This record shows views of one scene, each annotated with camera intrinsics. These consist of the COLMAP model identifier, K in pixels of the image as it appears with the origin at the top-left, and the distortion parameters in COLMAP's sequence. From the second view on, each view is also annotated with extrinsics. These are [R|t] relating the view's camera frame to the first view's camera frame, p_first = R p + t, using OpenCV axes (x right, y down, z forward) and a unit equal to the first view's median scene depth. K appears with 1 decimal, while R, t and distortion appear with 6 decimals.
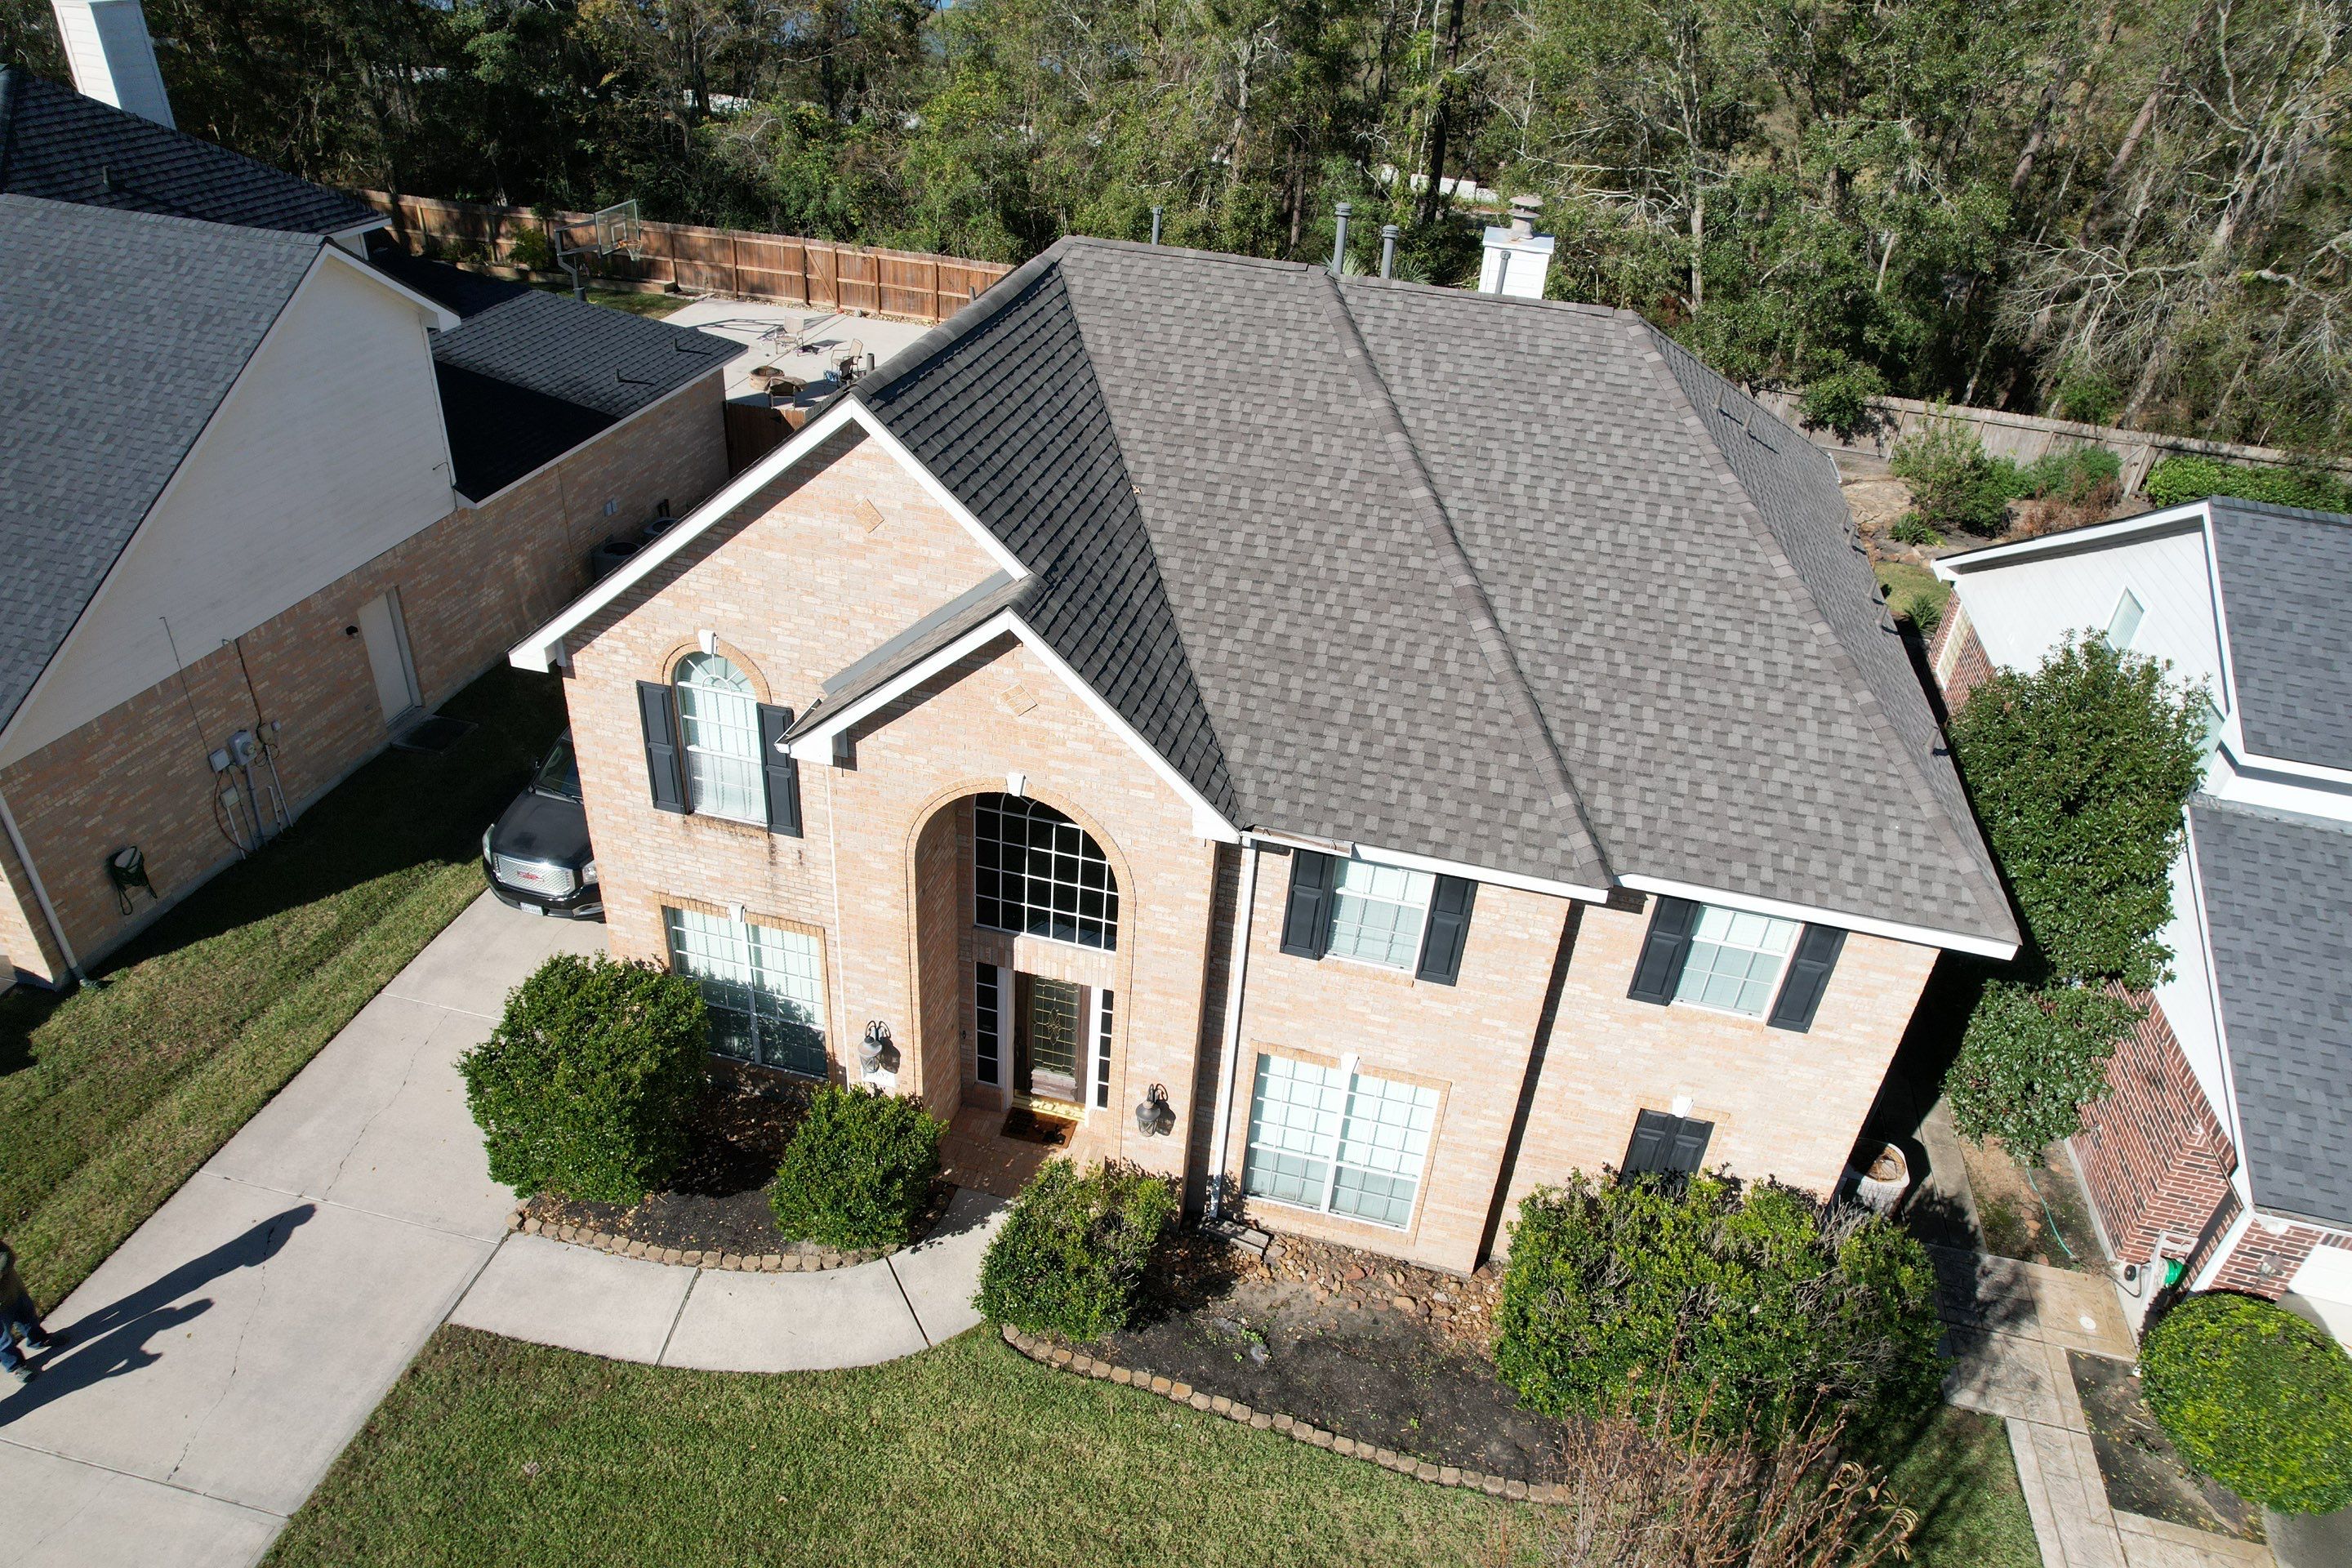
lens RADIAL K [[1502.3, 0, 1186.0], [0, 1502.3, 794.3], [0, 0, 1]] dist [-0.062825, 0.052536]
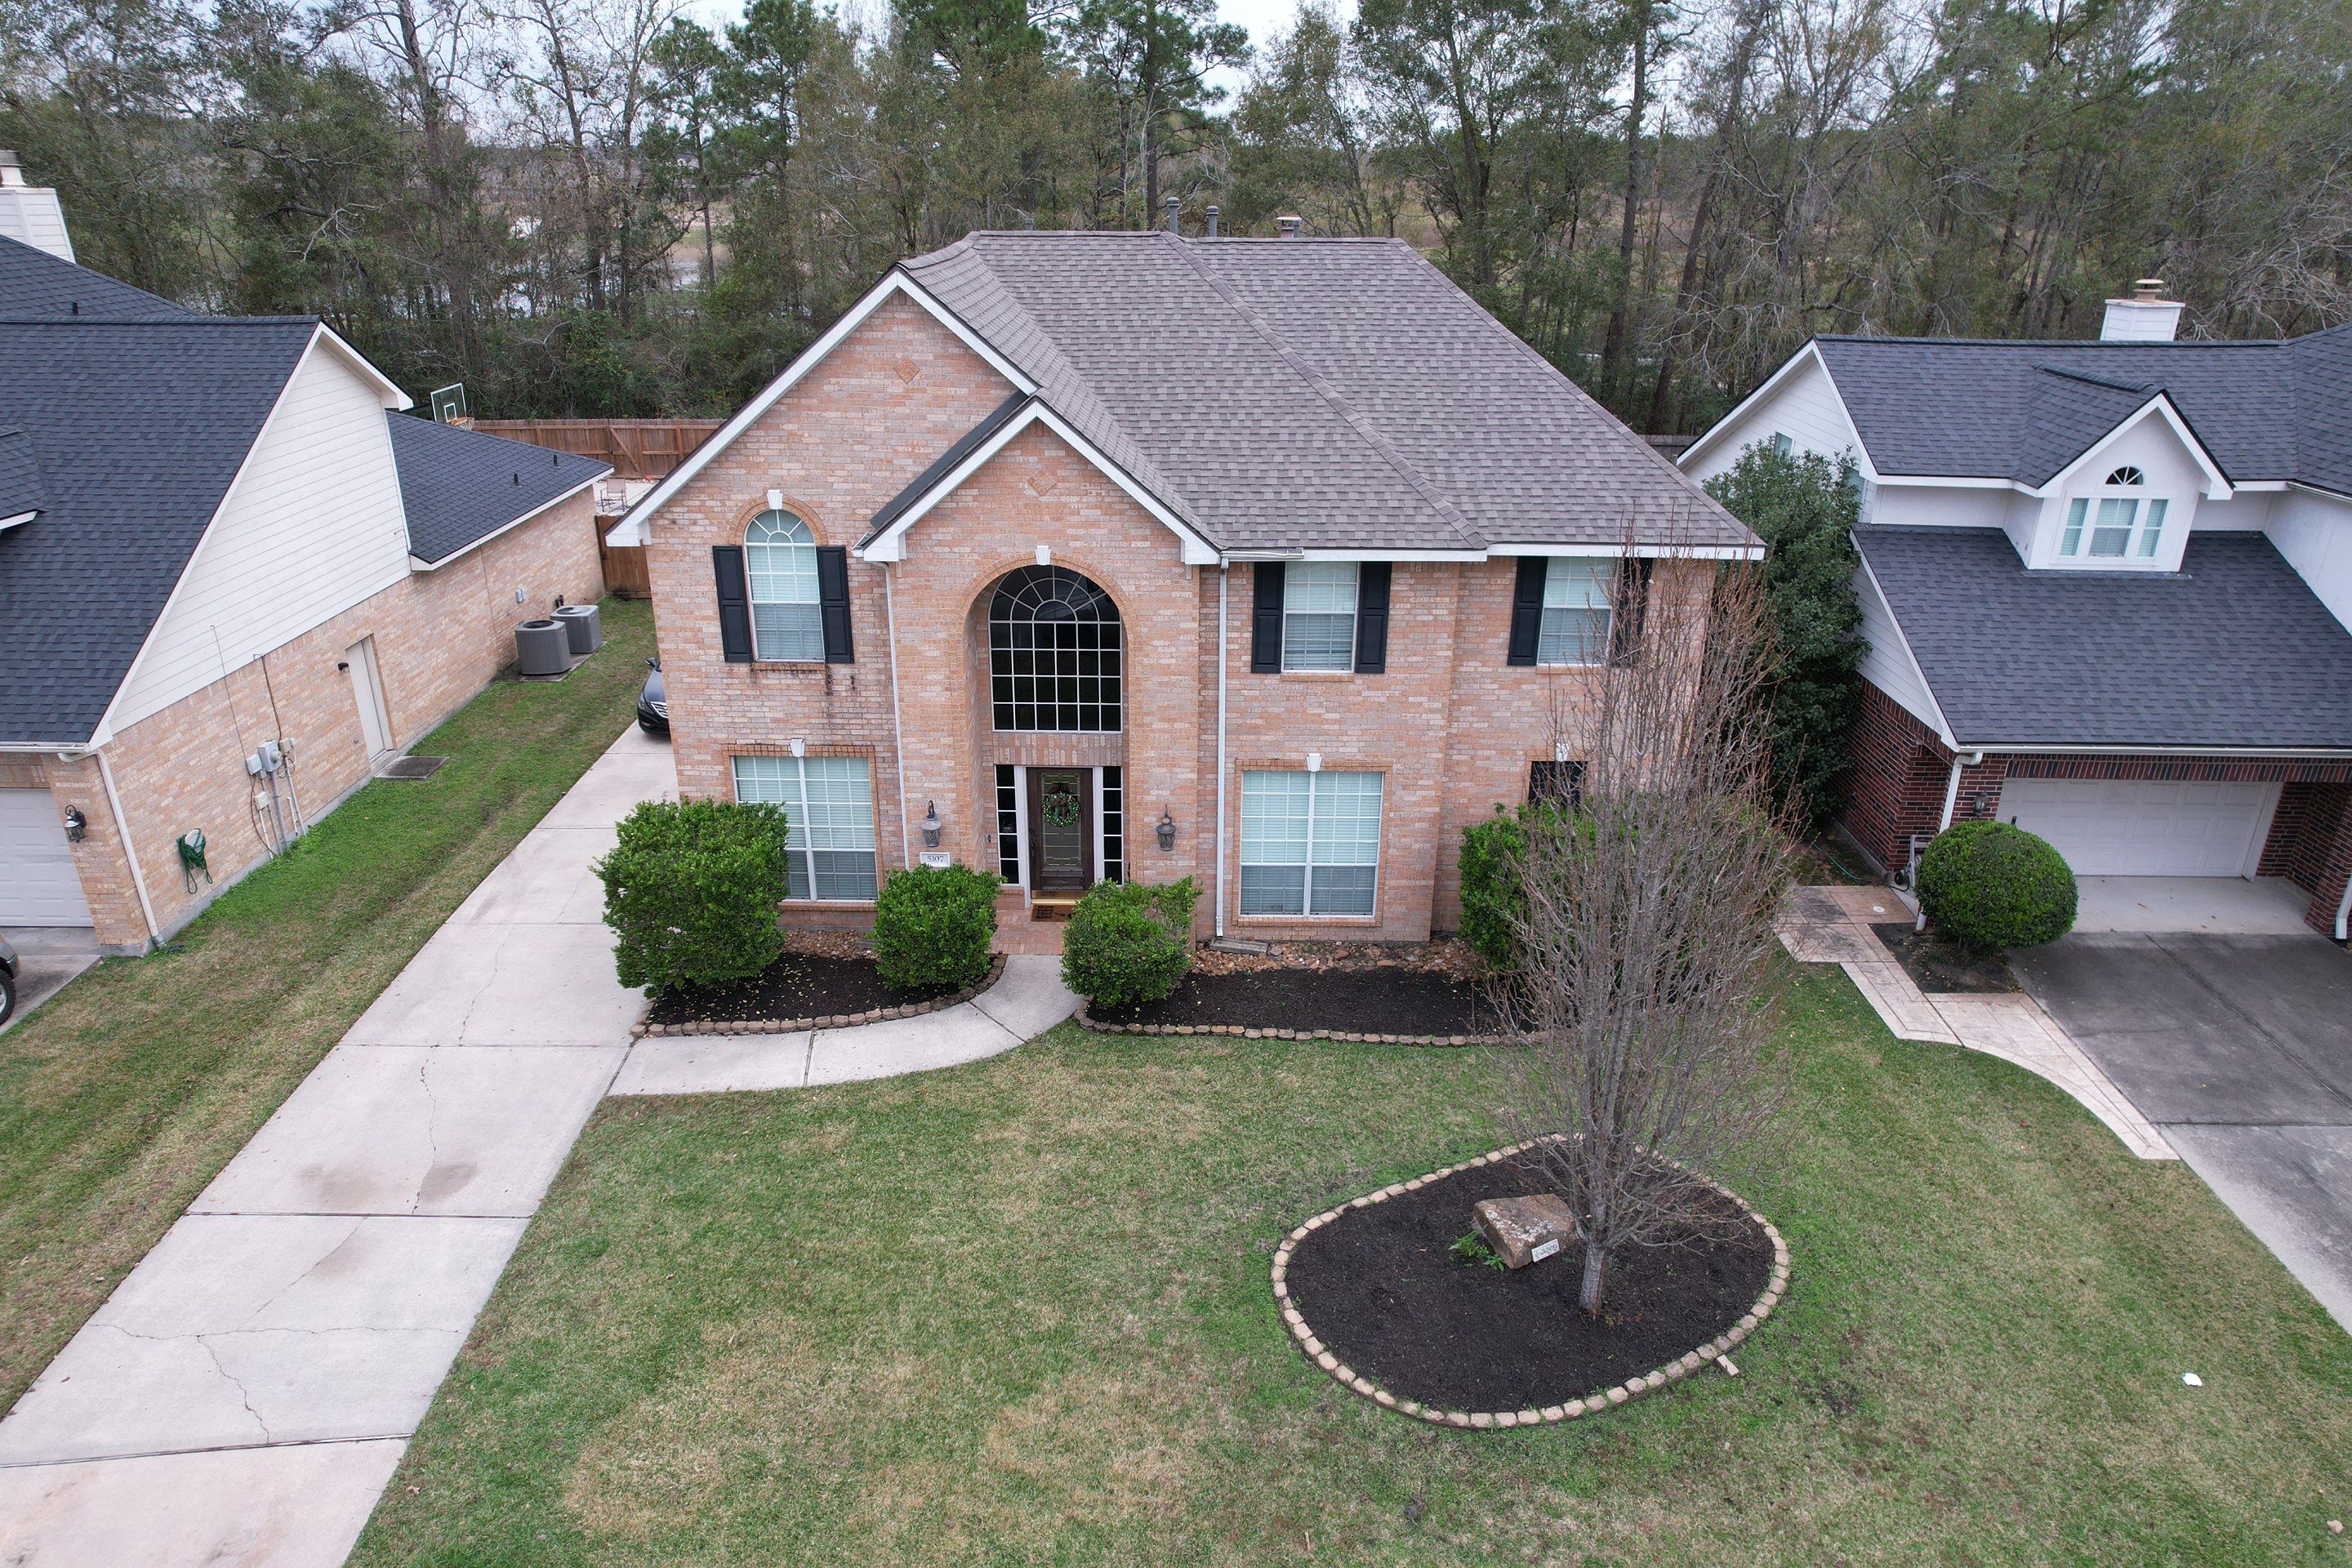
lens RADIAL K [[1502.3, 0, 1172.3], [0, 1502.3, 790.3], [0, 0, 1]] dist [-0.062825, 0.052536]
pose [[0.974331, -0.144723, 0.172436, -0.237680], [0.170857, 0.974144, -0.147822, 0.374396], [-0.146584, 0.173490, 0.973866, -0.241420]]
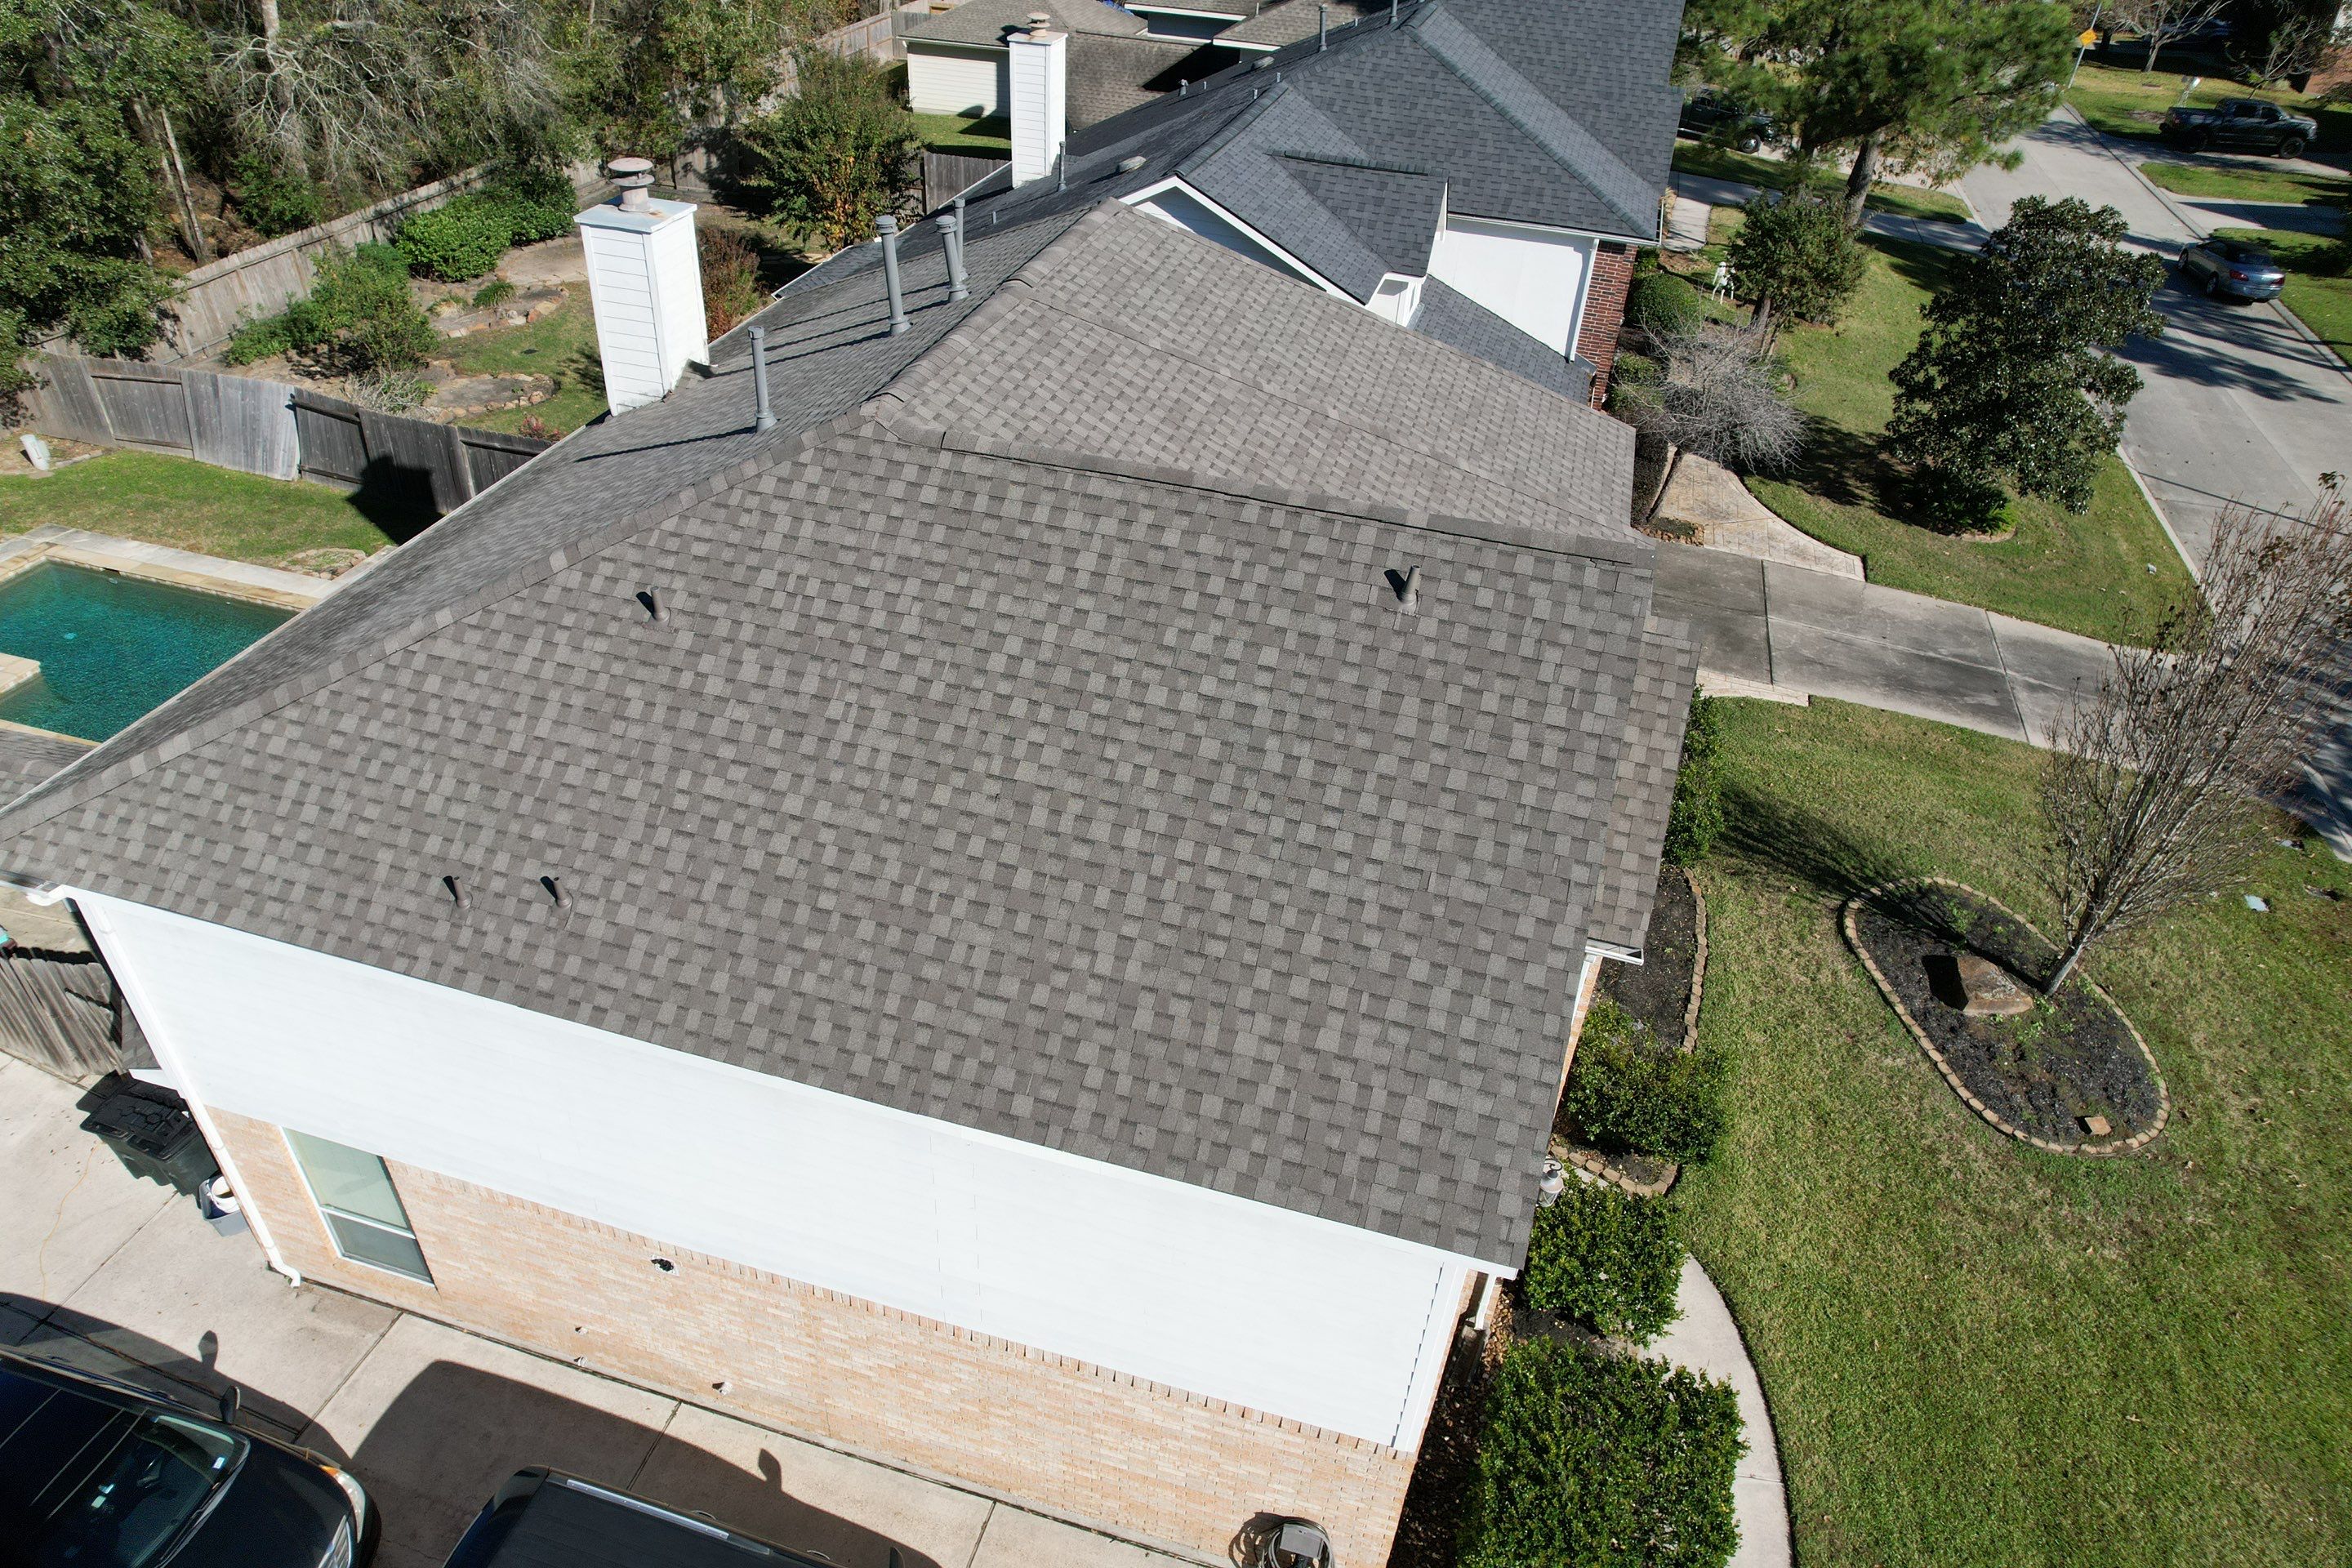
lens RADIAL K [[1502.3, 0, 1181.8], [0, 1502.3, 781.7], [0, 0, 1]] dist [-0.062825, 0.052536]
pose [[0.048741, -0.644951, 0.762668, -0.806346], [0.496837, 0.678061, 0.541651, -0.645153], [-0.866474, 0.352521, 0.353485, 0.822543]]
